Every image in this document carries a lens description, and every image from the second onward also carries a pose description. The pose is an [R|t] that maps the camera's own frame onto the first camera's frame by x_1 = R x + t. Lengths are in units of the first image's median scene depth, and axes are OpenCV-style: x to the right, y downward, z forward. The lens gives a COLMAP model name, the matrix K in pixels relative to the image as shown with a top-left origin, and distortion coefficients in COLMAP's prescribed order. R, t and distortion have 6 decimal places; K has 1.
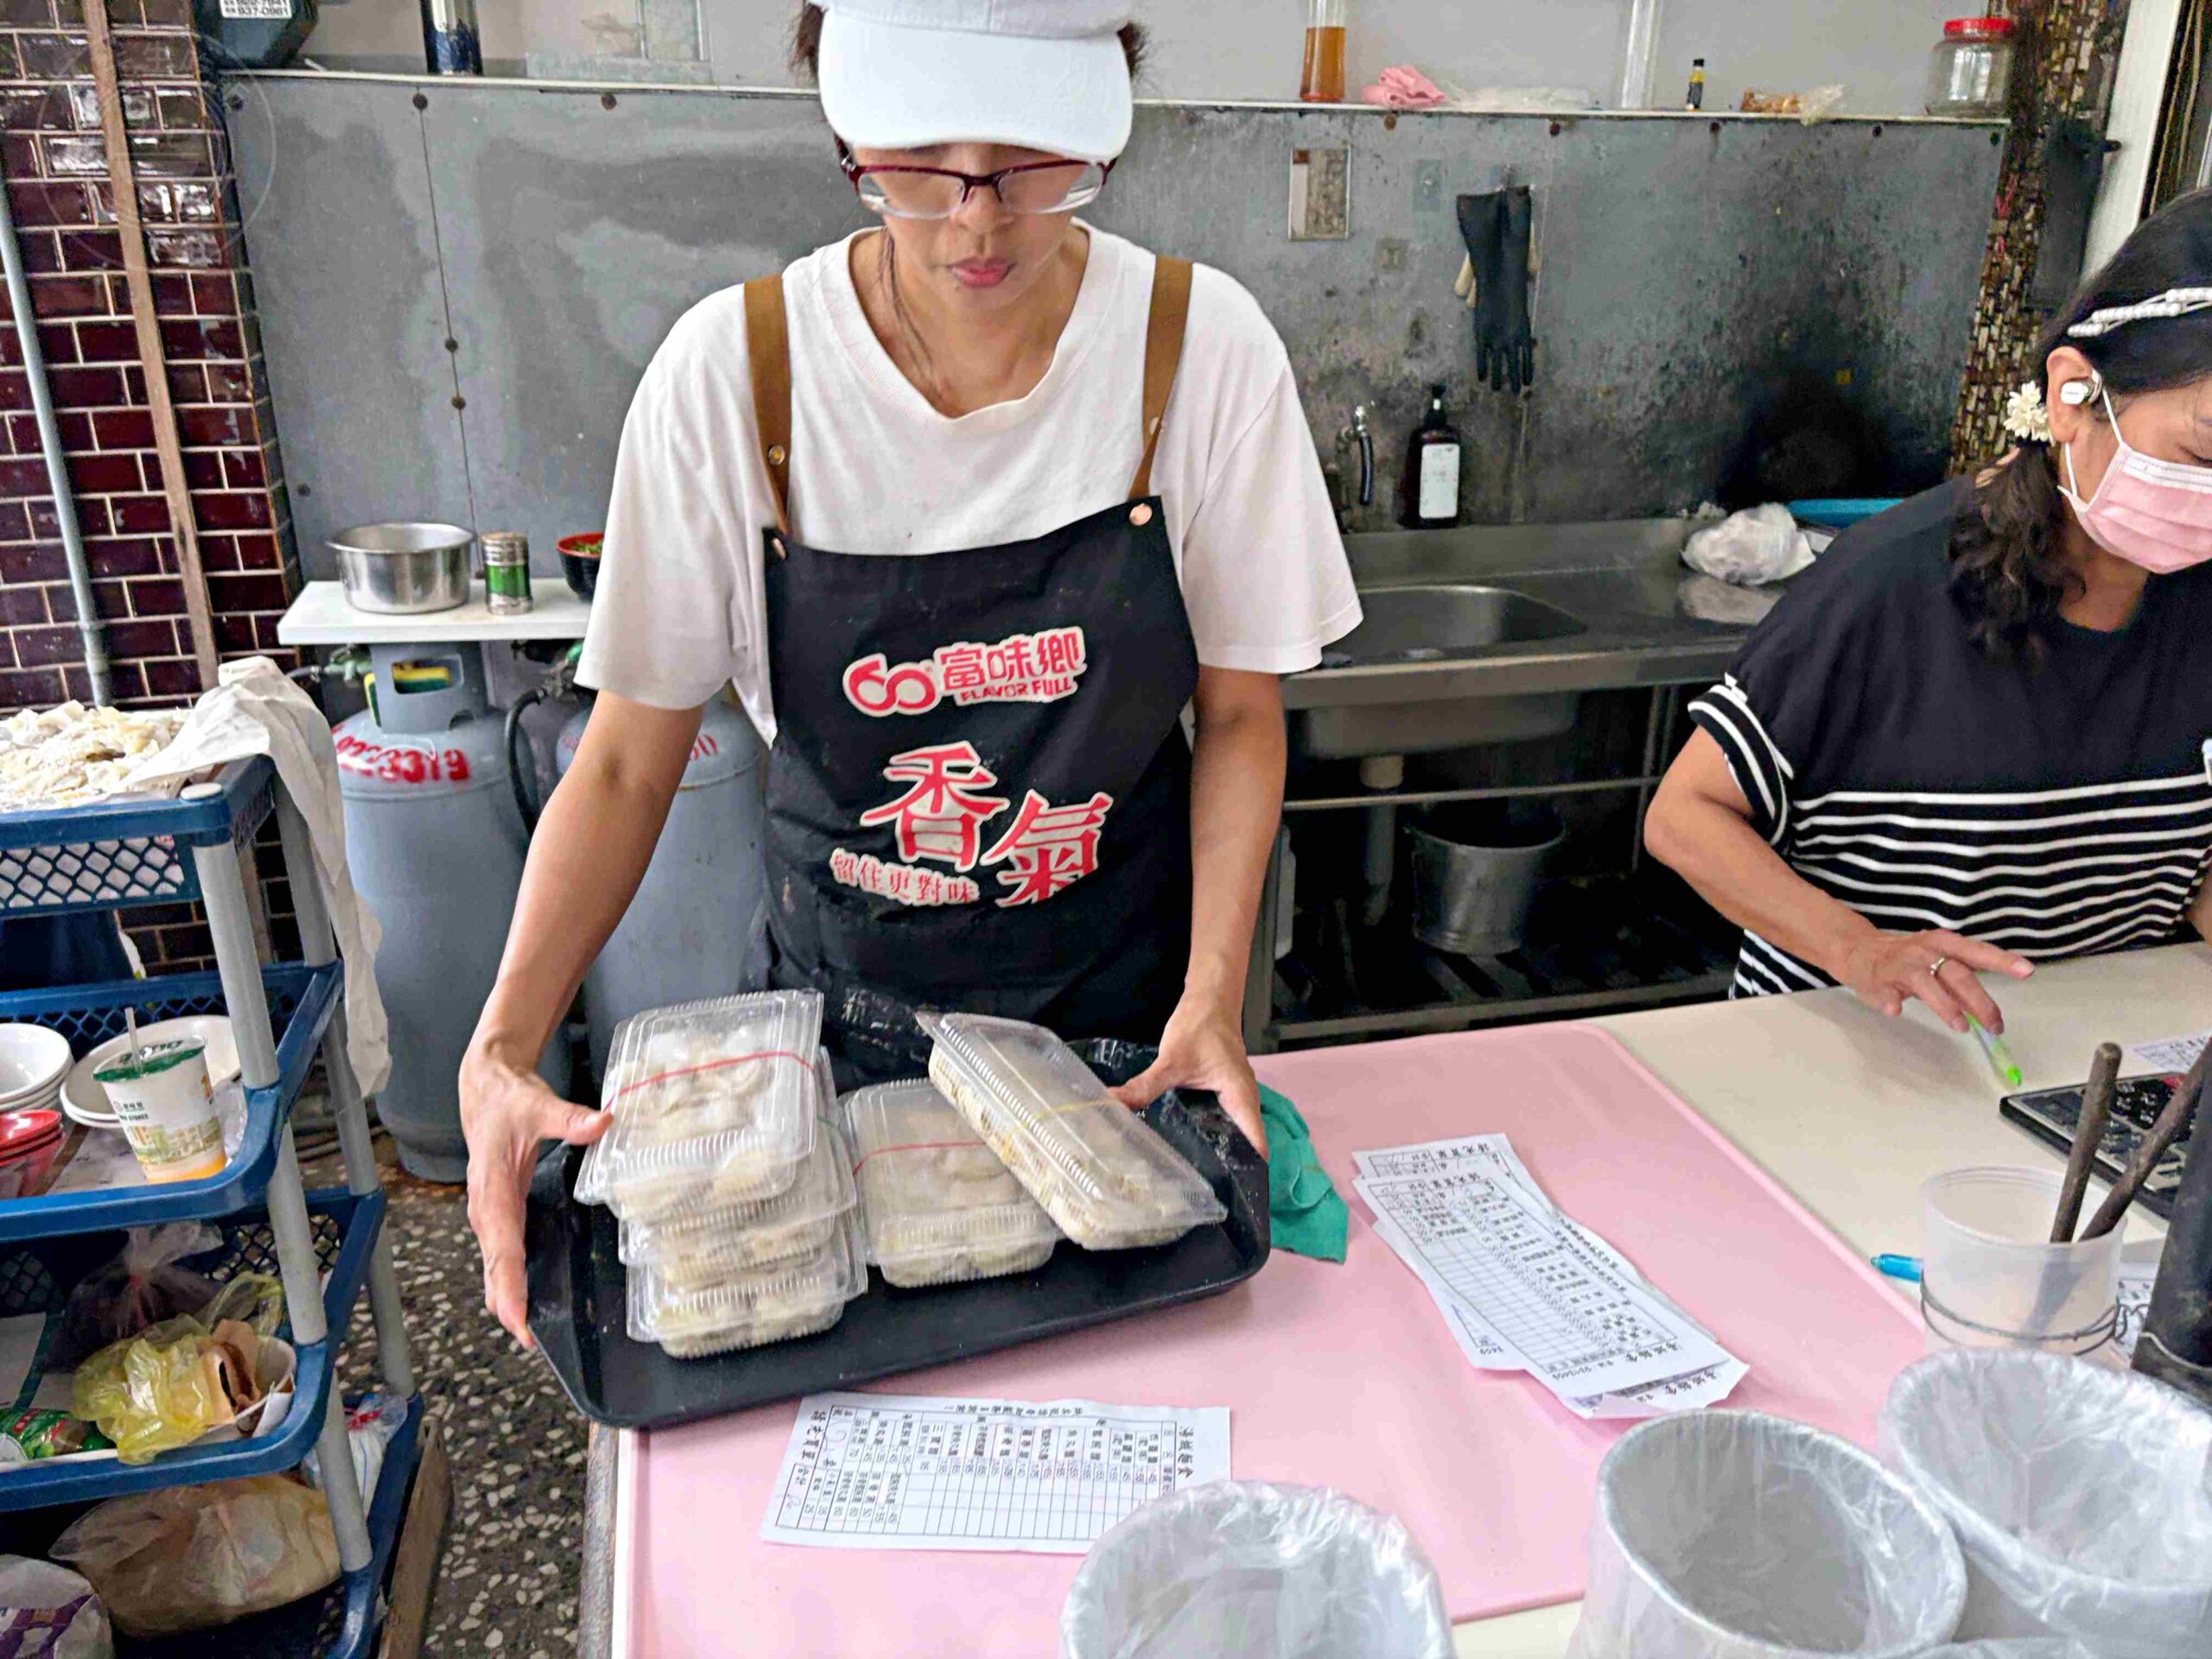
lens RADIAL K [[1650.0, 0, 1106.0], [0, 1650.0, 829.5], [0, 0, 1]] dist [0.045266, -0.061210]
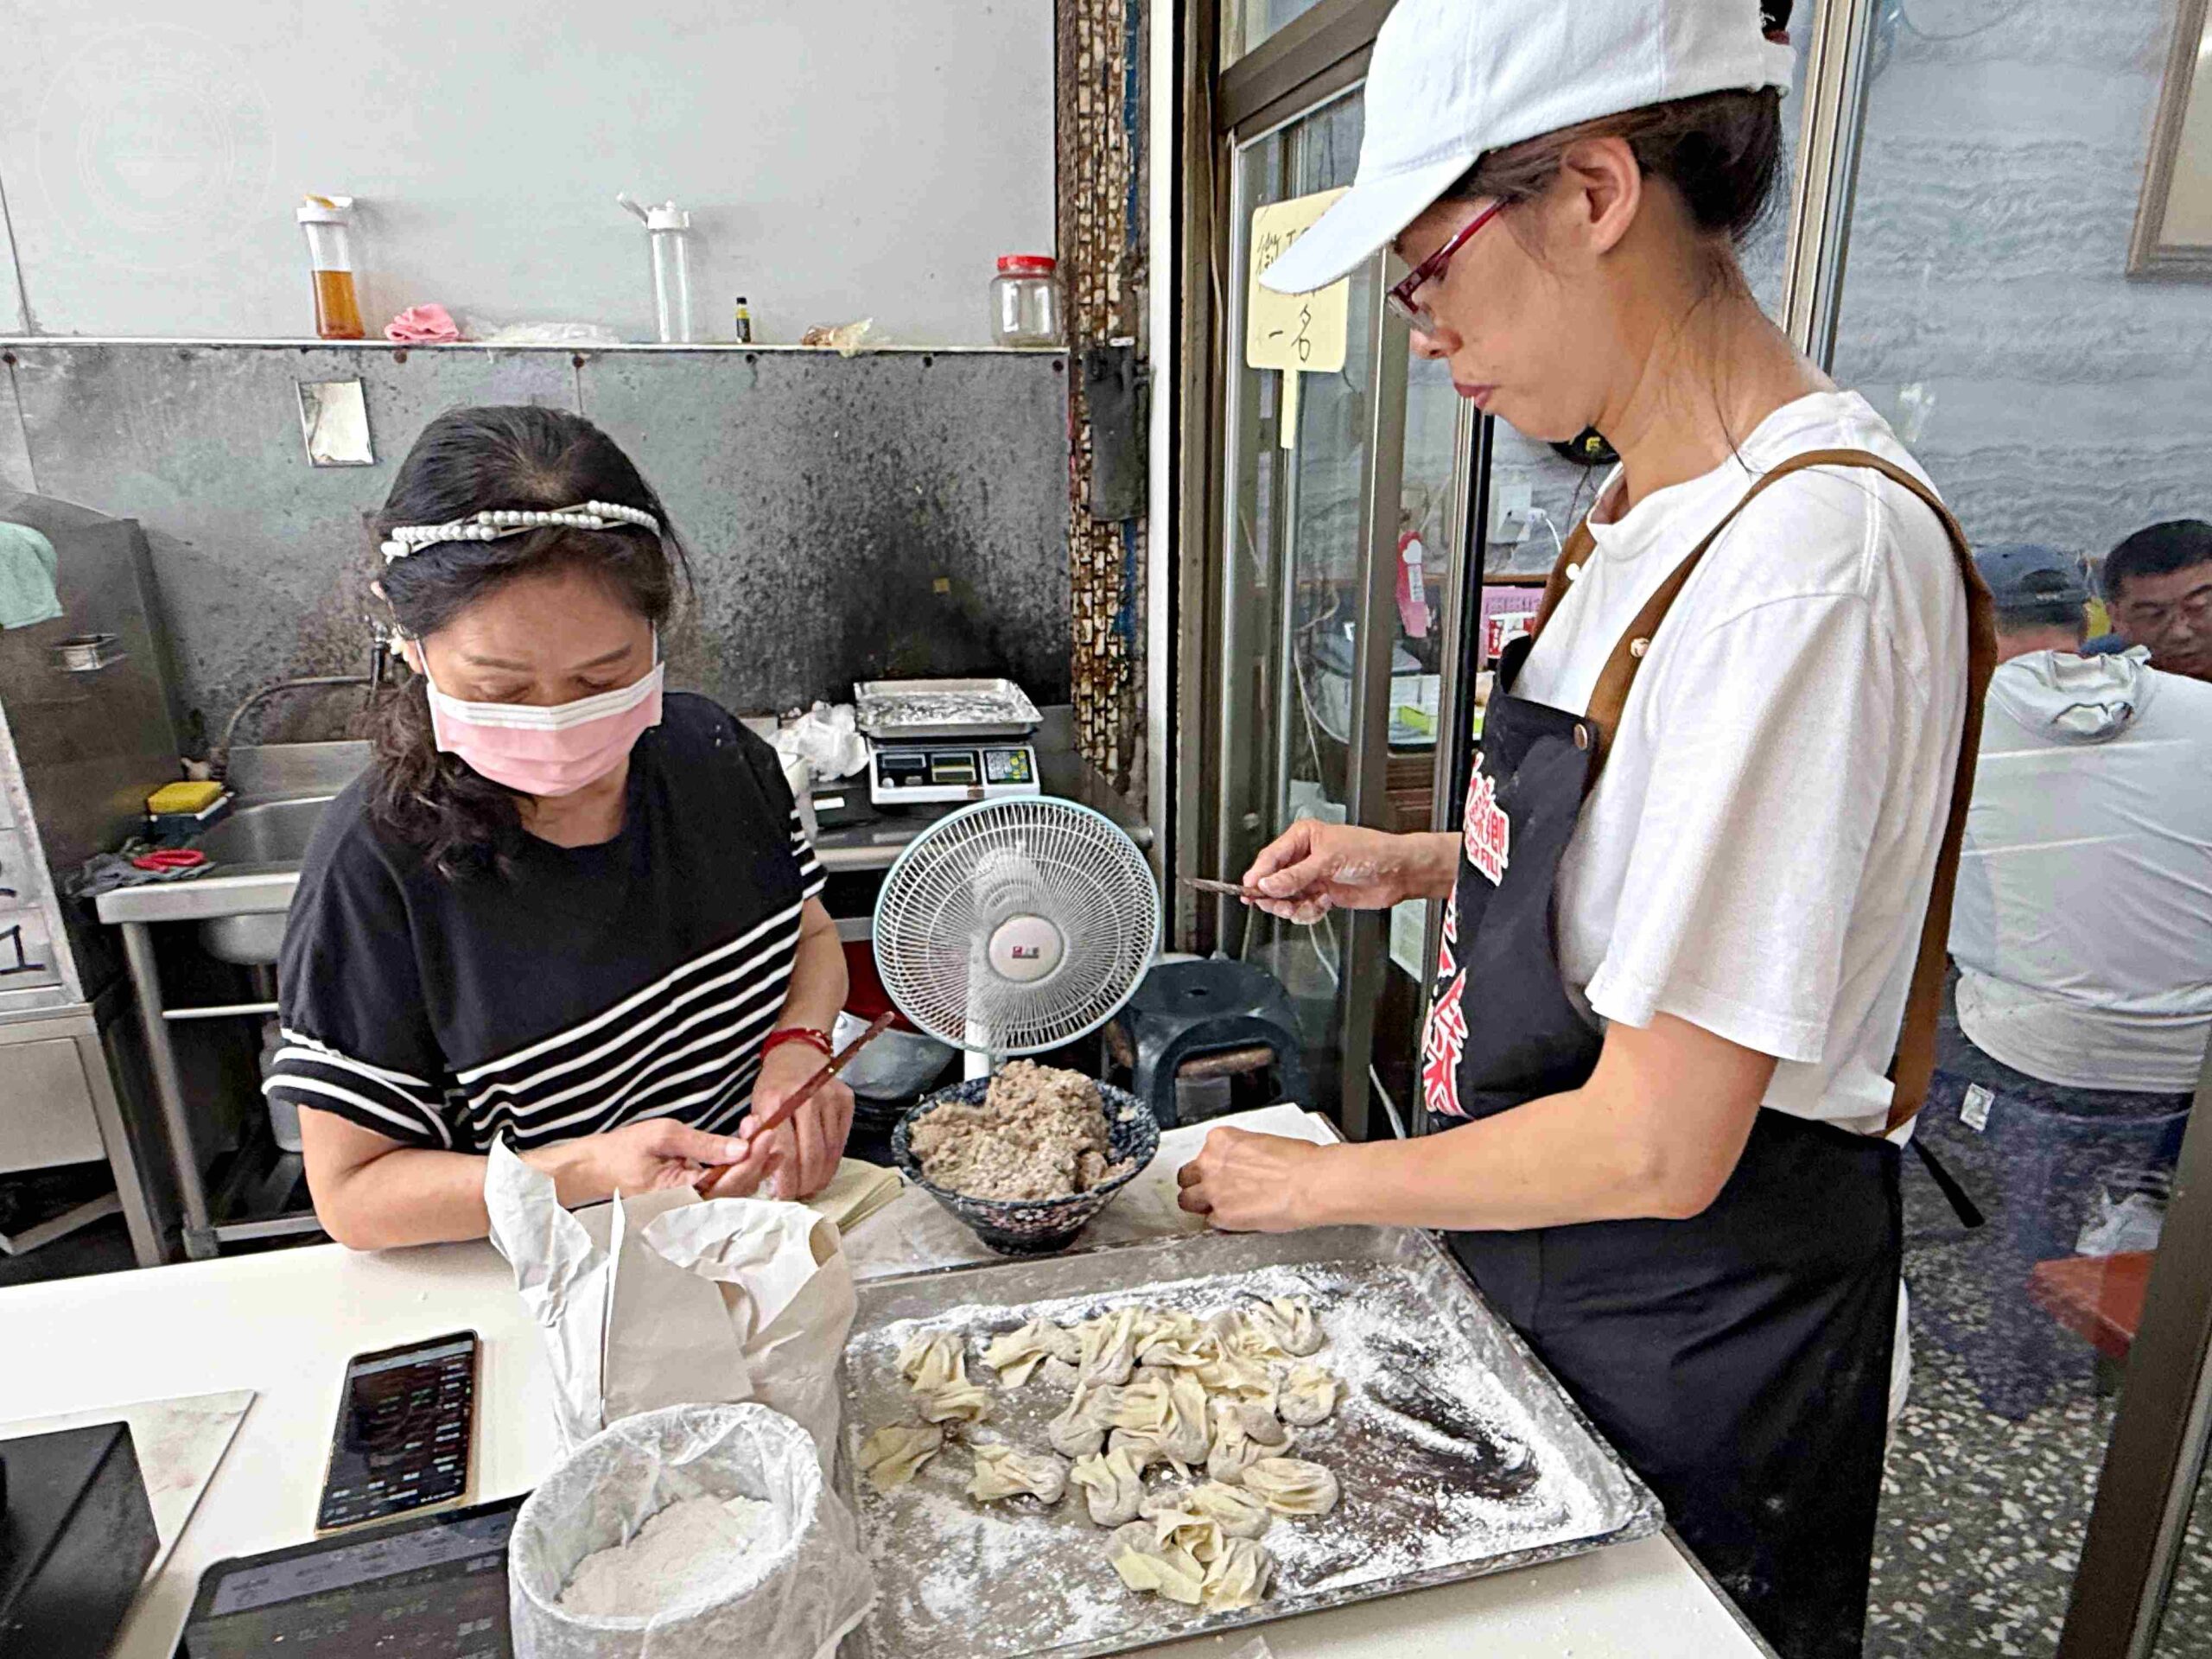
lens RADIAL K [[1316.6, 0, 1106.0], [0, 1316.6, 829.5], [0, 0, 1]] dist [-0.004545, -0.001896]
pose [[0.999768, -0.005378, -0.020874, 0.595895], [0.003911, 0.997561, -0.069695, -0.059426], [0.021198, 0.069597, 0.997350, 0.179694]]
